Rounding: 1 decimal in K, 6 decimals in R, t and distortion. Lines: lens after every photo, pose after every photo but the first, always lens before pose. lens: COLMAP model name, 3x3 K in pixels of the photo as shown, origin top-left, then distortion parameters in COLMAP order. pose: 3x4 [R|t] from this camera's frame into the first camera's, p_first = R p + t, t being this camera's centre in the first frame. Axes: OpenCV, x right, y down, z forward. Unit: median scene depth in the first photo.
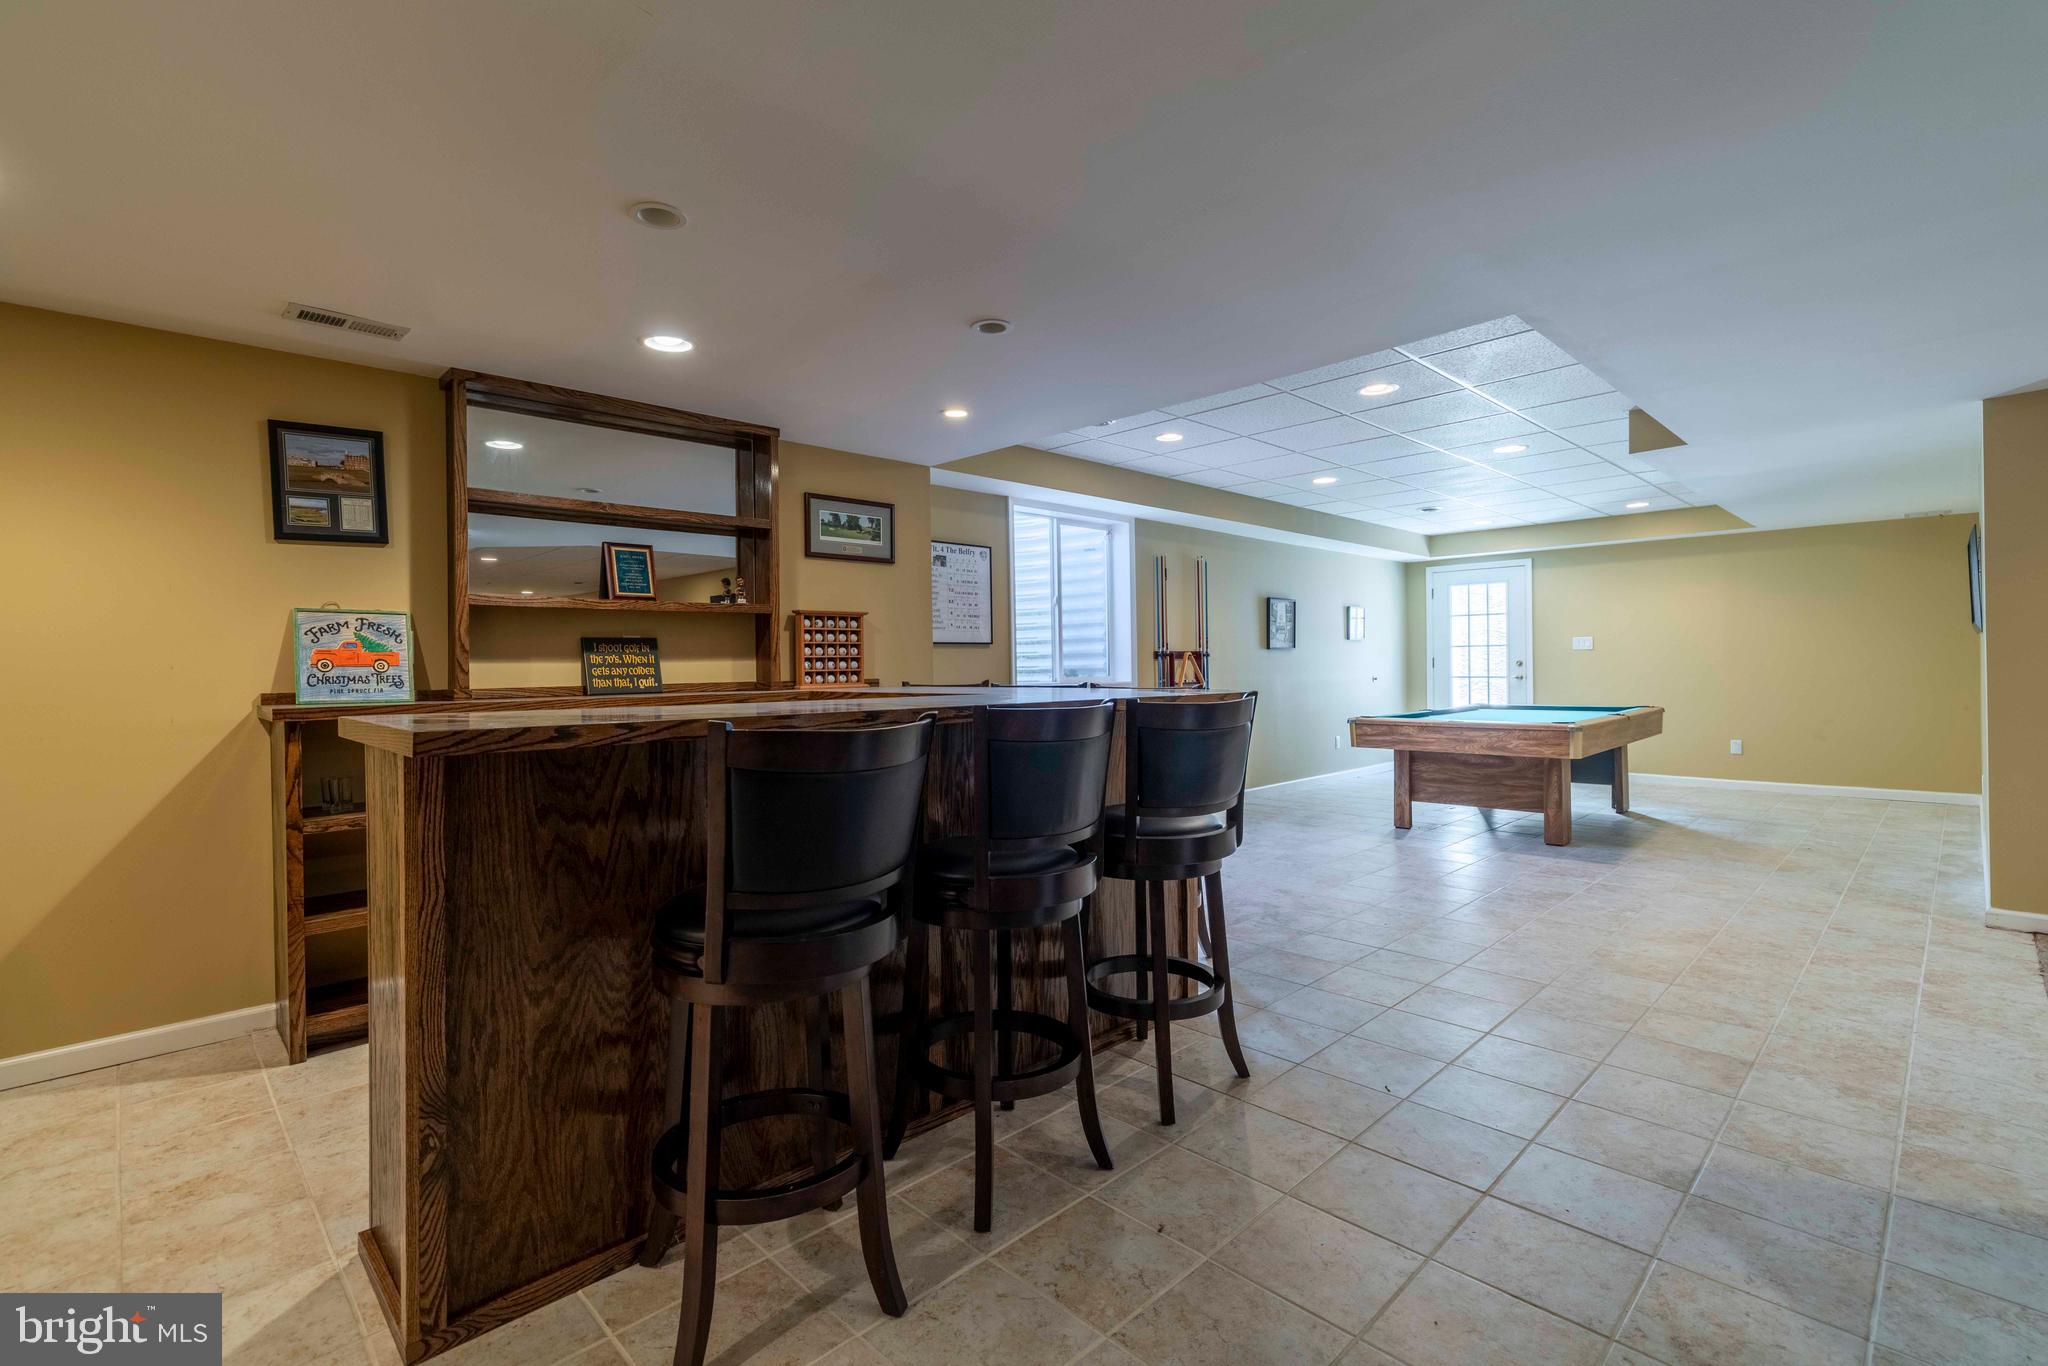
lens RADIAL K [[945.0, 0, 1013.9], [0, 945.0, 653.9], [0, 0, 1]] dist [-0.001357, 0.000357]
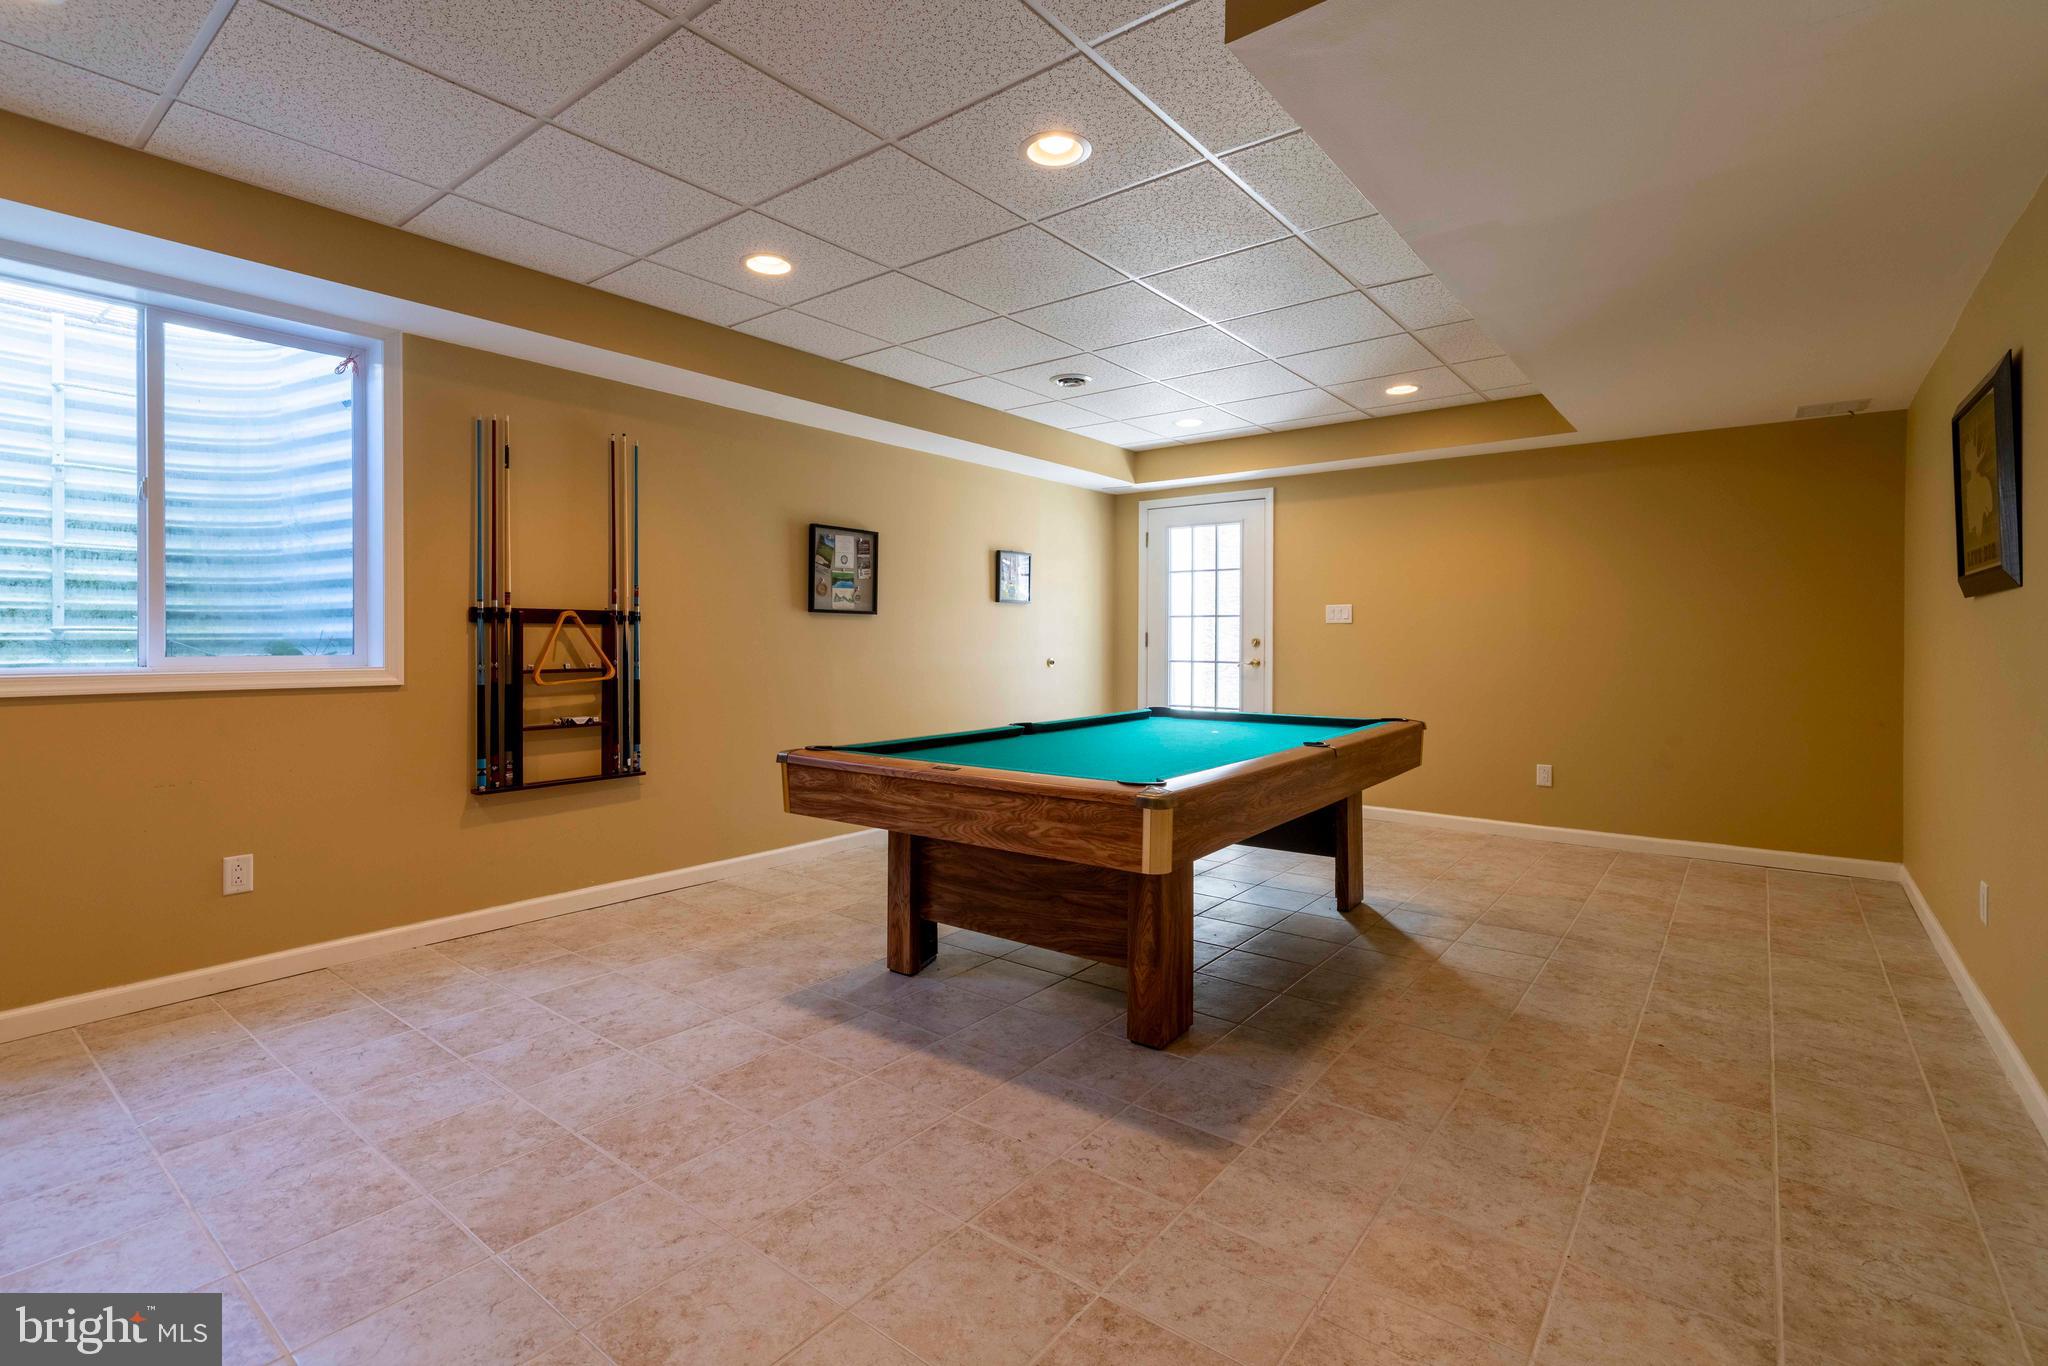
lens RADIAL K [[945.0, 0, 1005.9], [0, 945.0, 639.8], [0, 0, 1]] dist [-0.001357, 0.000357]
pose [[0.992964, 0.015427, 0.117411, 0.488611], [-0.016956, 0.999784, 0.012038, 0.004942], [-0.117200, -0.013944, 0.993010, 0.610945]]
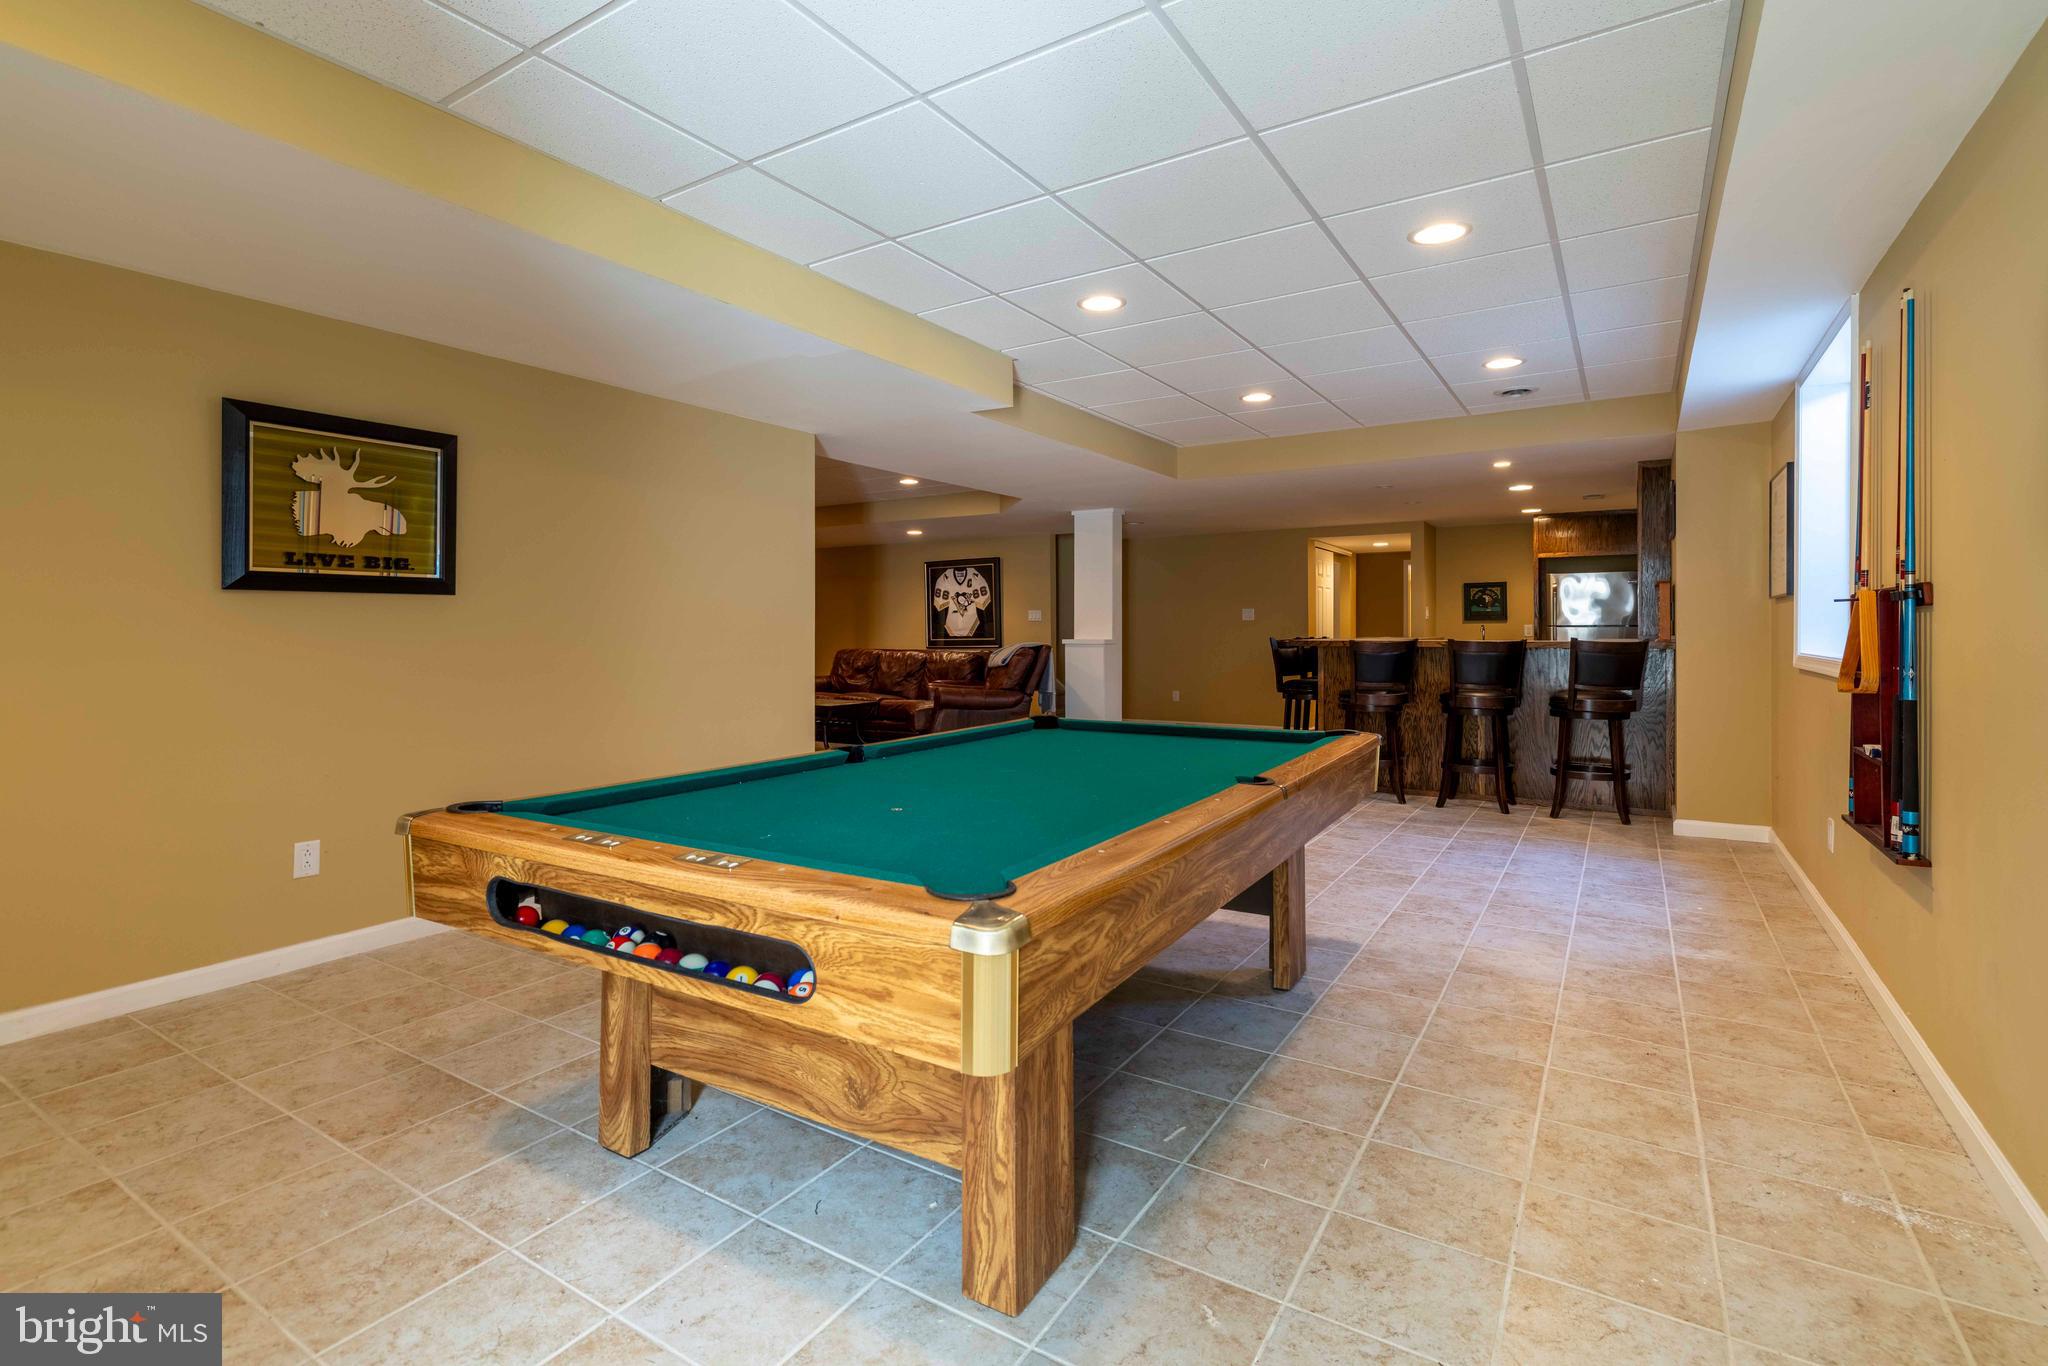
lens RADIAL K [[945.0, 0, 1039.8], [0, 945.0, 636.1], [0, 0, 1]] dist [-0.001357, 0.000357]
pose [[-0.972782, 0.015702, -0.231191, 0.781177], [0.017852, 0.999815, -0.007211, 0.020967], [0.231035, -0.011142, -0.972882, 1.763503]]
